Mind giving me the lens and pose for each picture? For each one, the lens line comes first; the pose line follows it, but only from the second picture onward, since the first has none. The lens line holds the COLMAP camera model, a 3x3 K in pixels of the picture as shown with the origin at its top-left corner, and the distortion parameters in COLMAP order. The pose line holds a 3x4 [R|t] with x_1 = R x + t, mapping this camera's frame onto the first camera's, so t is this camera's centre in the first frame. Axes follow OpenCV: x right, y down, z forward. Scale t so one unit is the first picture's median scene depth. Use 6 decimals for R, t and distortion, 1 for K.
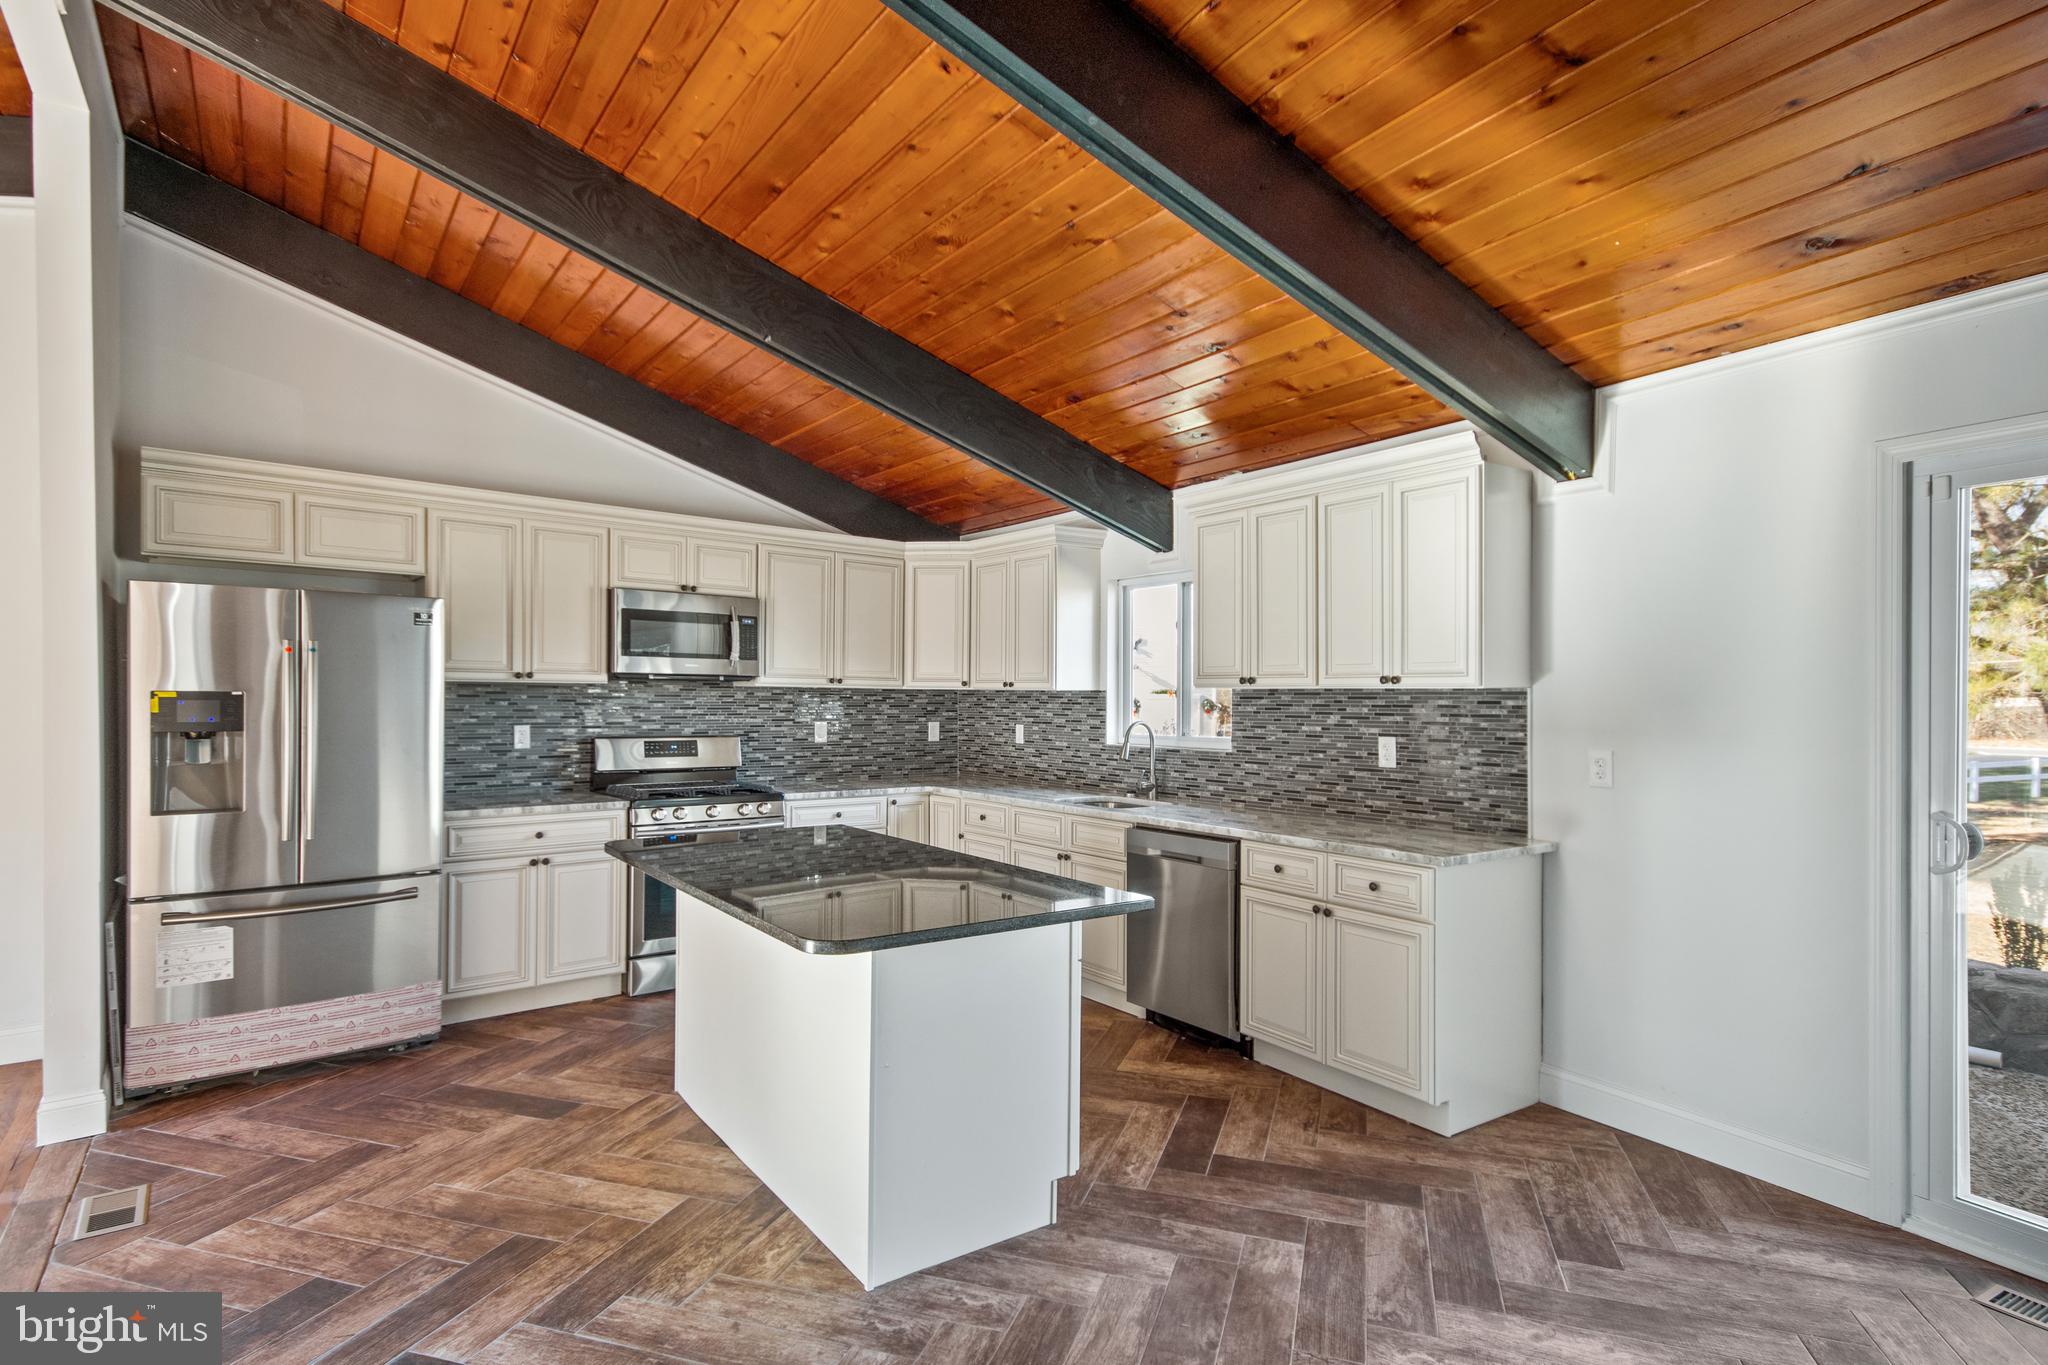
lens RADIAL K [[1054.6, 0, 1015.8], [0, 1054.6, 687.5], [0, 0, 1]] dist [0.028405, 0.004782]
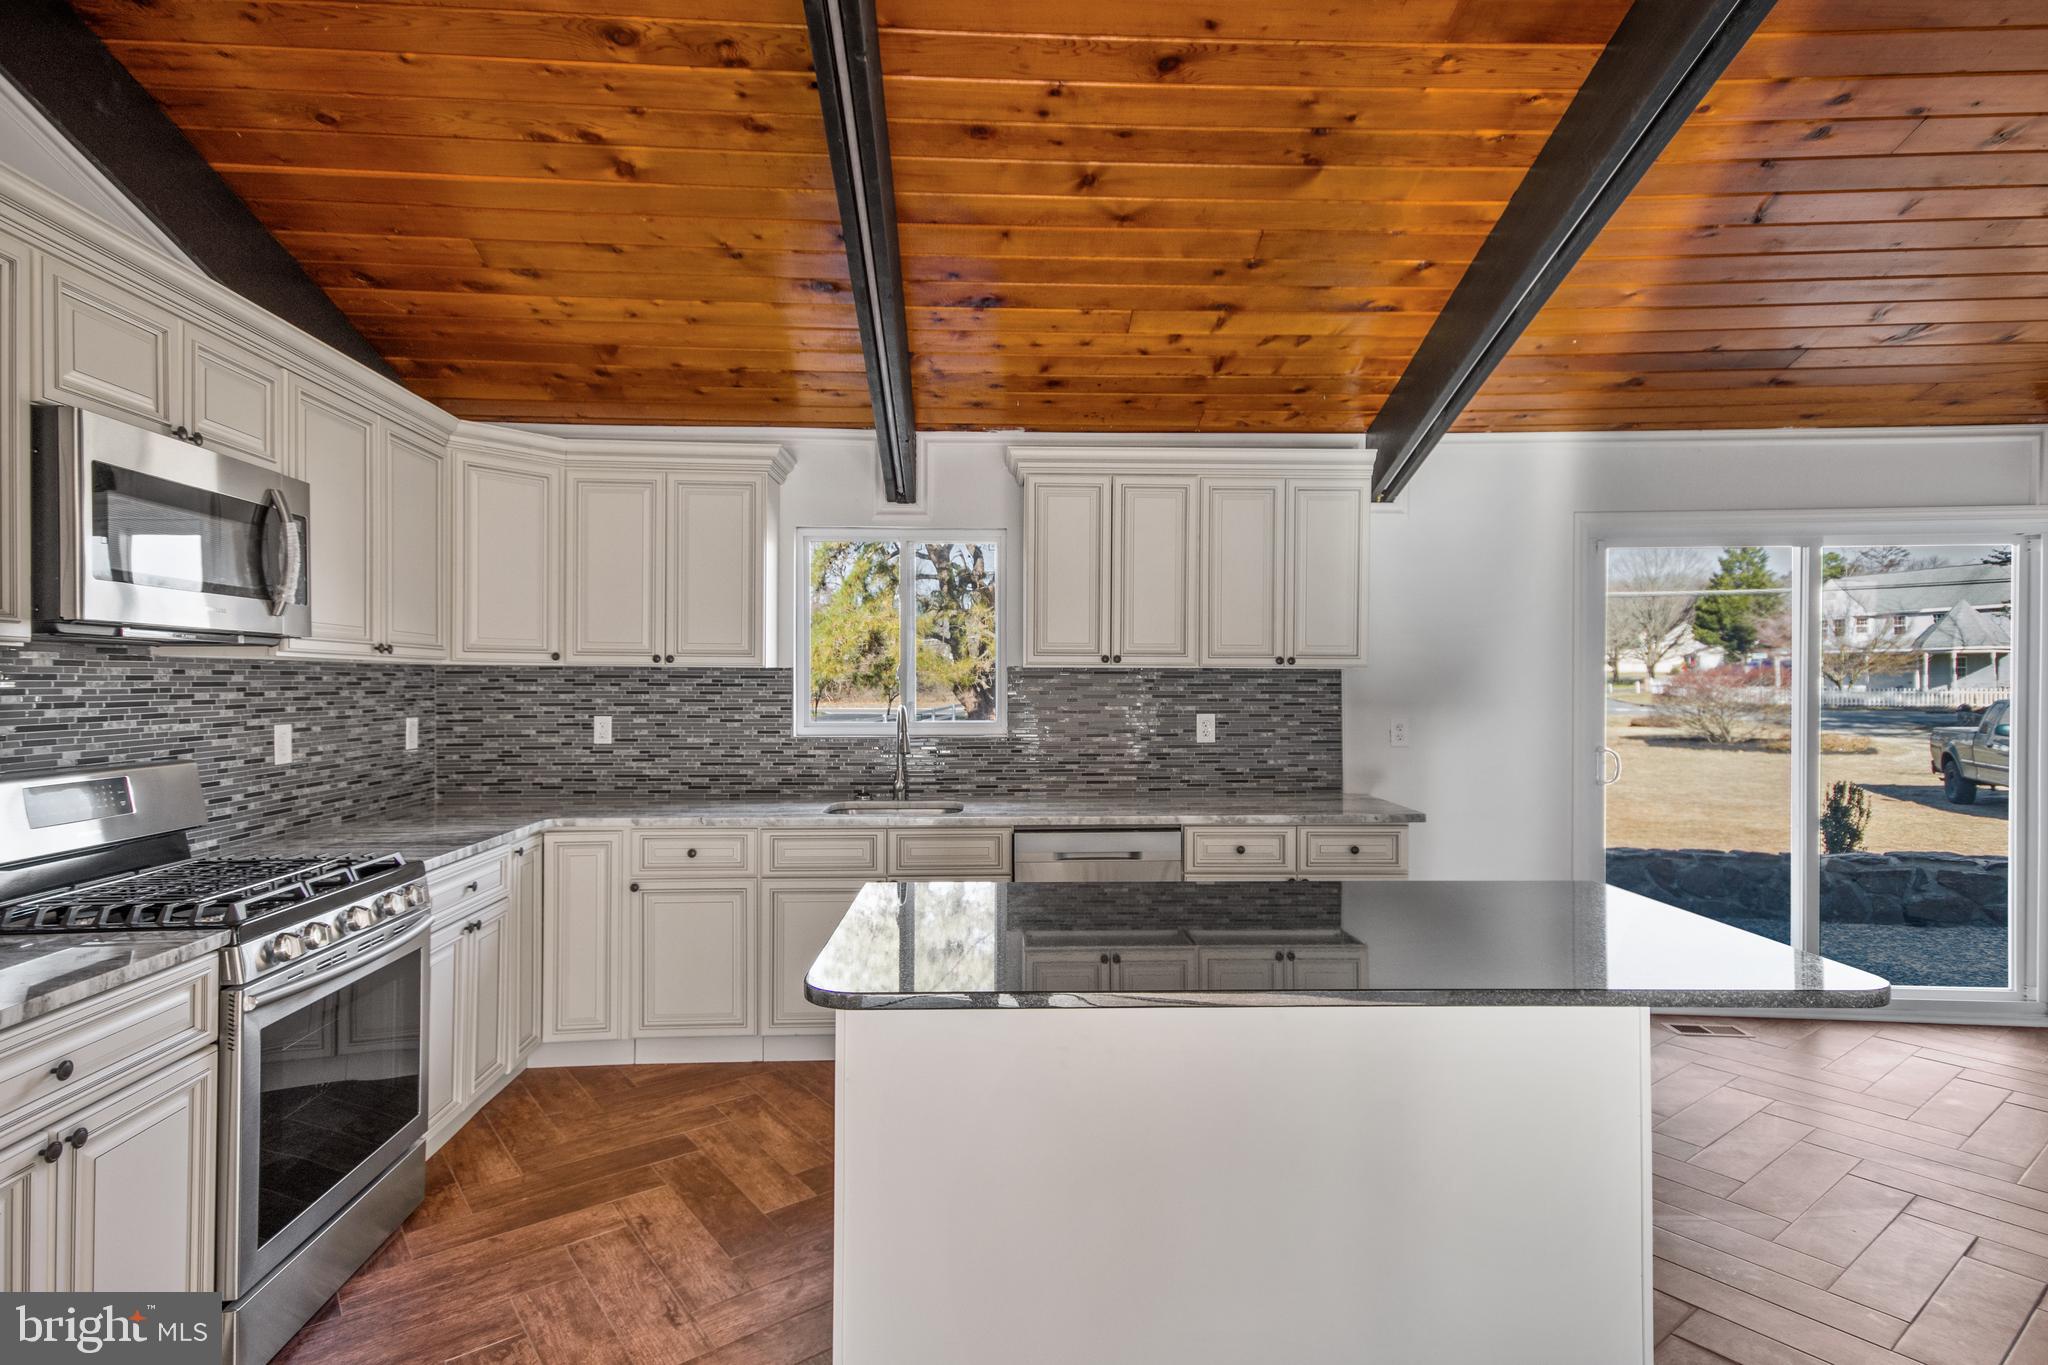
lens RADIAL K [[1054.6, 0, 1014.6], [0, 1054.6, 680.1], [0, 0, 1]] dist [0.028405, 0.004782]
pose [[0.542276, -0.008936, 0.840153, -0.512240], [-0.007708, 0.999848, 0.015610, -0.001923], [-0.840165, -0.014940, 0.542125, 0.465351]]
